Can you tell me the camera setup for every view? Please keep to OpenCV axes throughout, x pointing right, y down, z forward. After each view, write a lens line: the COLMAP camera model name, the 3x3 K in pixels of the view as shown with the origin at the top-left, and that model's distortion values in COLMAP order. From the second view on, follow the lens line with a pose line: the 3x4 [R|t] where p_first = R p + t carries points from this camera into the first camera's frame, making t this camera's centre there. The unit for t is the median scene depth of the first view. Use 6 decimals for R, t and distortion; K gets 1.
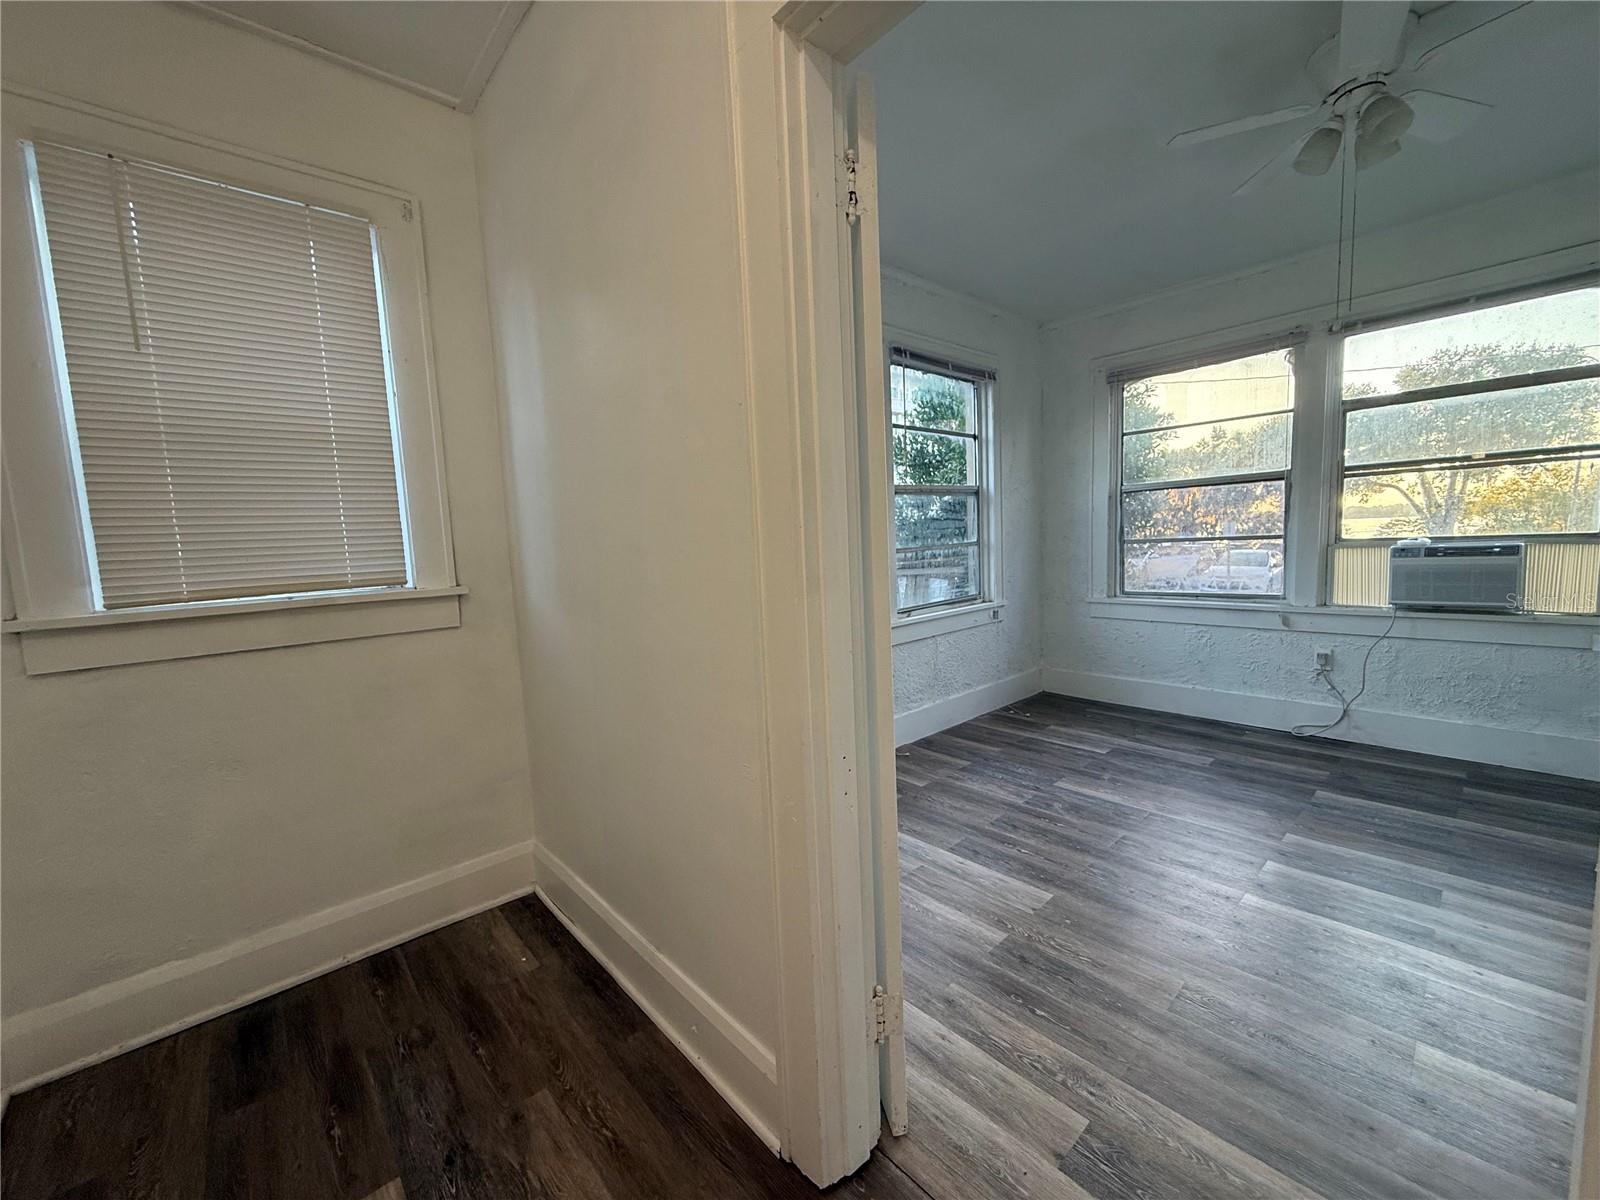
lens RADIAL K [[638.7, 0, 794.1], [0, 638.7, 600.0], [0, 0, 1]] dist [-0.000793, 0.000307]
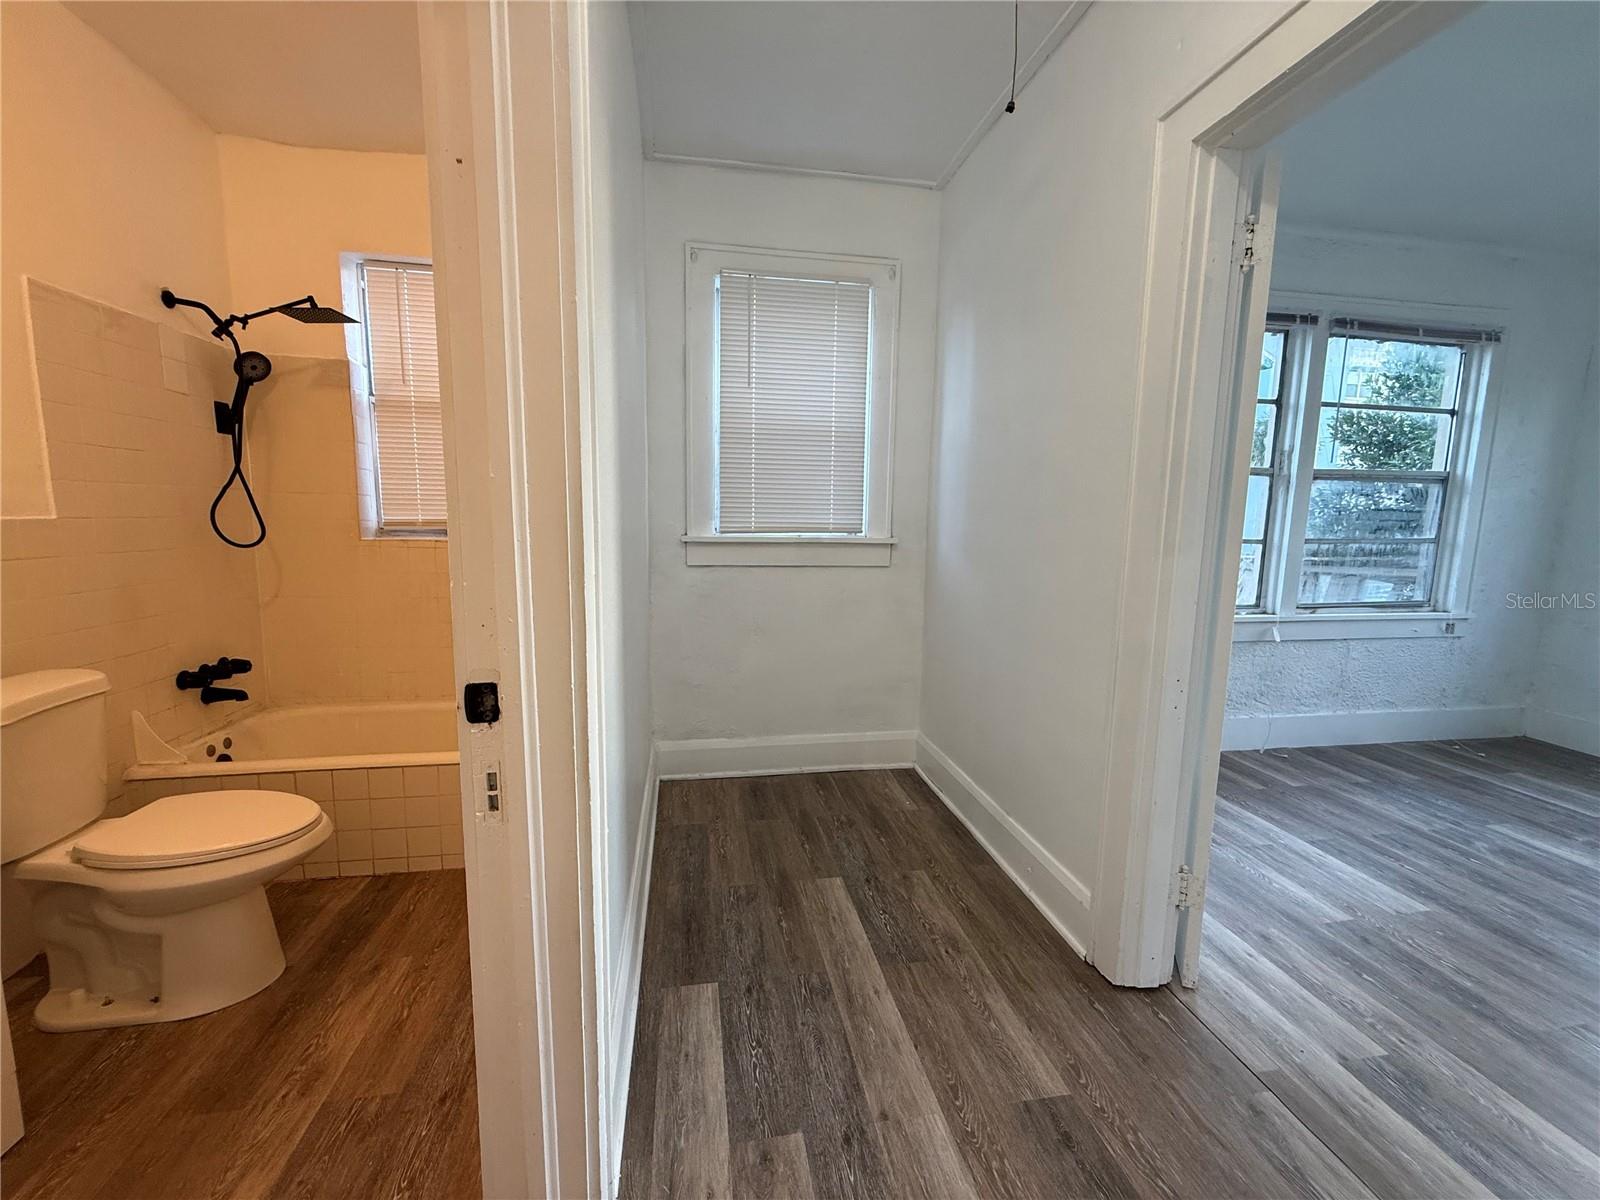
lens RADIAL K [[638.7, 0, 794.1], [0, 638.7, 600.0], [0, 0, 1]] dist [-0.000793, 0.000307]
pose [[0.845266, 0.126542, -0.519145, 0.027517], [-0.106138, 0.991956, 0.068978, 0.027929], [0.523698, -0.003204, 0.851898, -0.215824]]
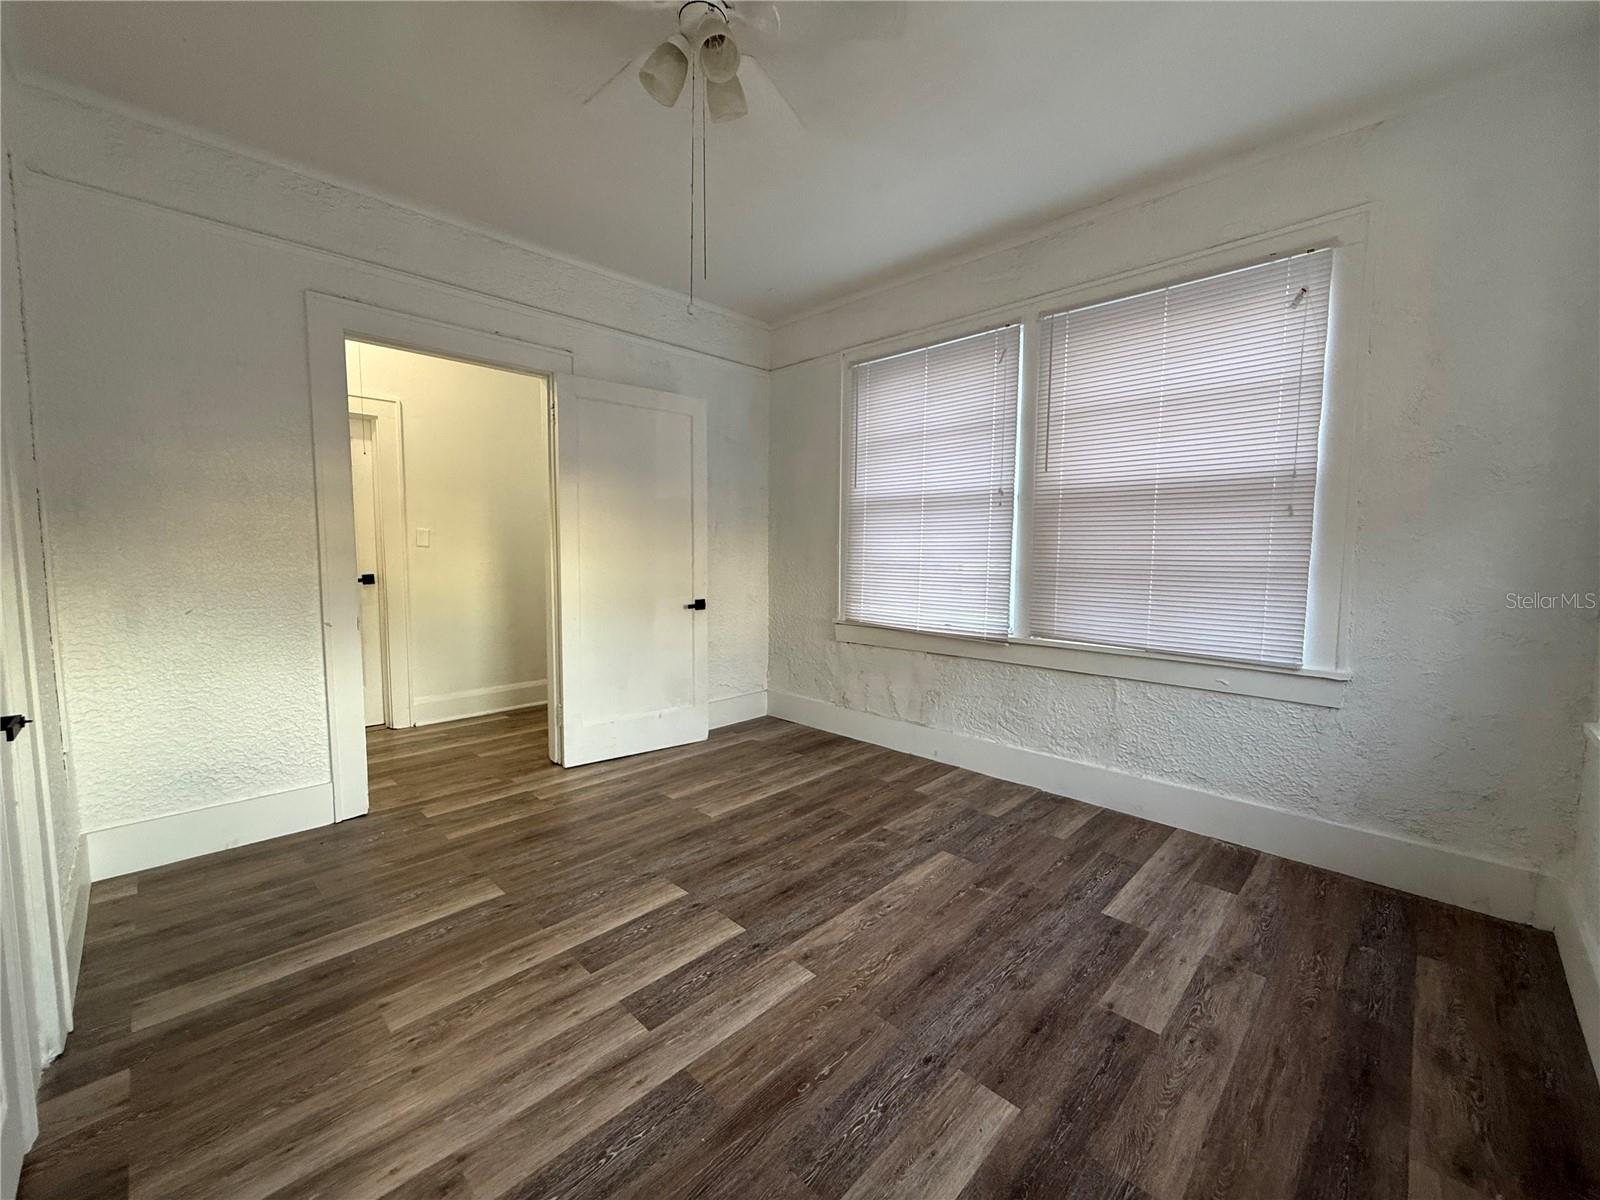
lens RADIAL K [[638.7, 0, 794.1], [0, 638.7, 600.0], [0, 0, 1]] dist [-0.000793, 0.000307]
pose [[0.061080, 0.126644, -0.990066, 1.156141], [-0.110661, 0.986662, 0.119382, -0.100174], [0.991980, 0.102270, 0.074280, 0.722284]]
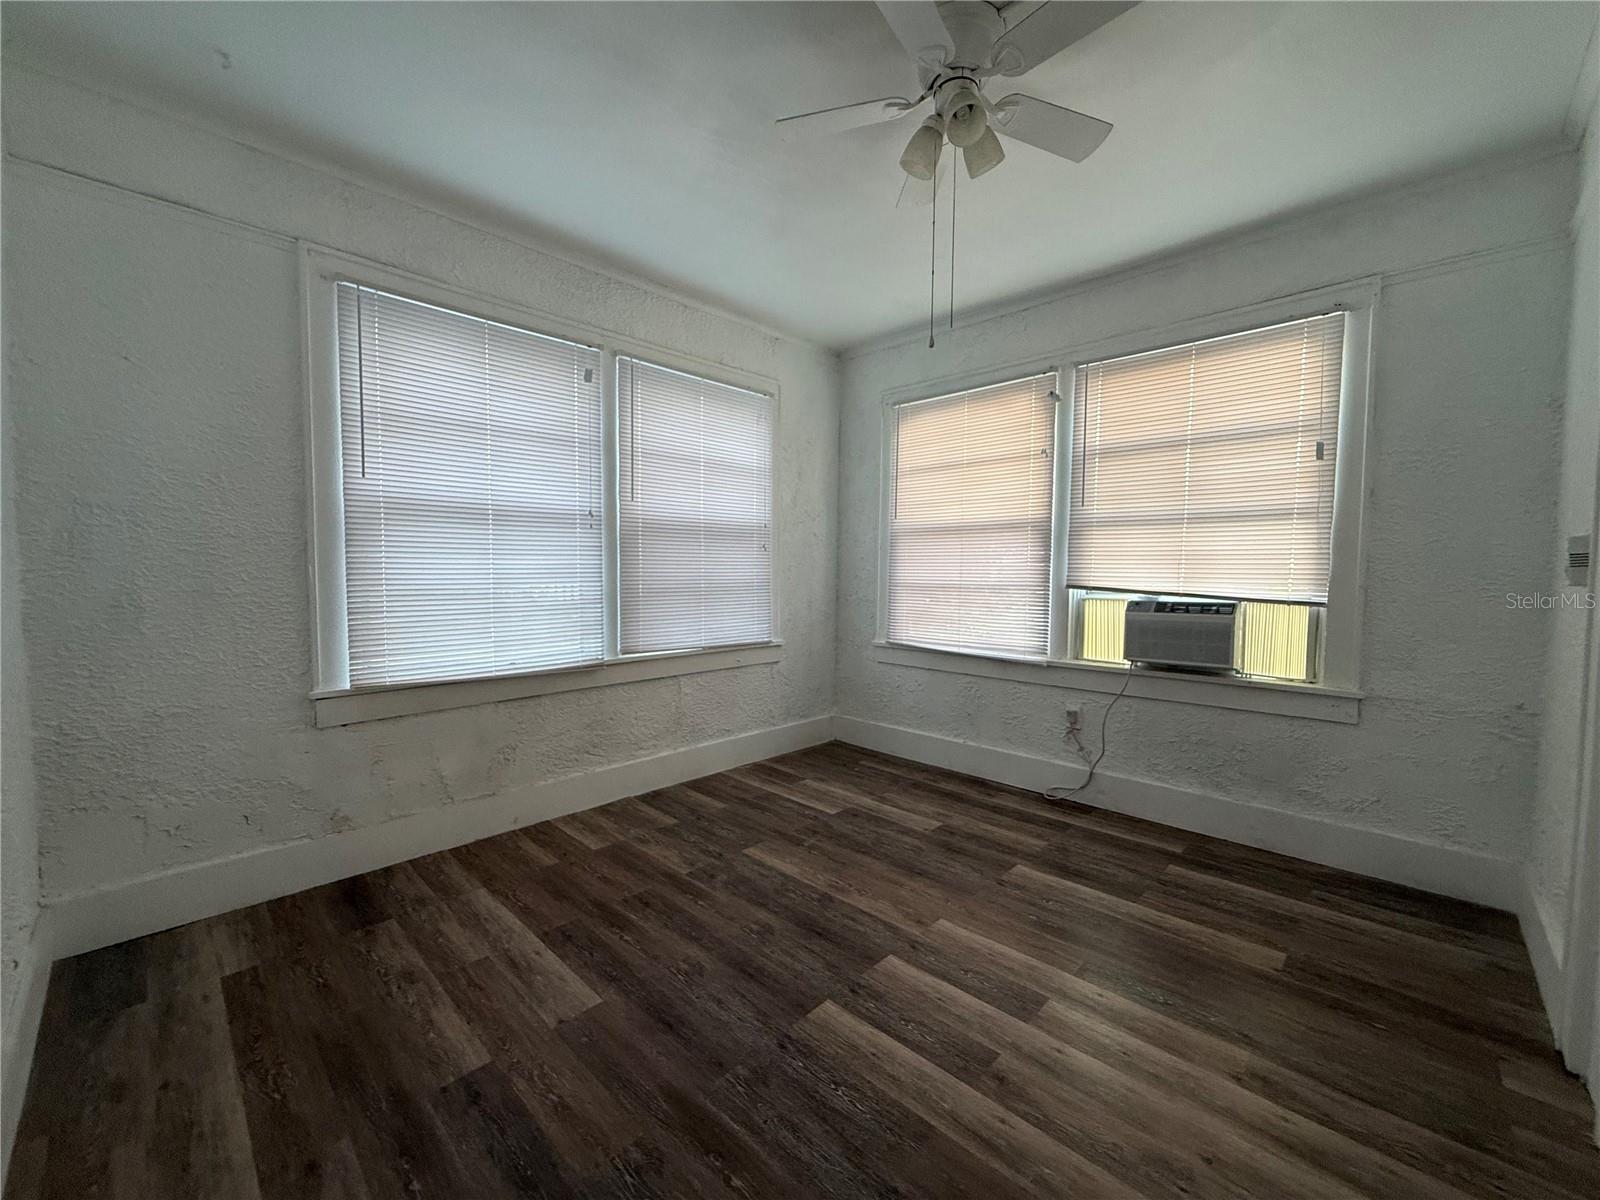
lens RADIAL K [[639.4, 0, 800.0], [0, 639.4, 600.0], [0, 0, 1]] dist [-0.000364, -0.000167]
pose [[0.996101, 0.048106, 0.073950, 0.404807], [-0.044088, 0.997511, -0.055028, -0.011142], [-0.076413, 0.051553, 0.995743, 0.098803]]
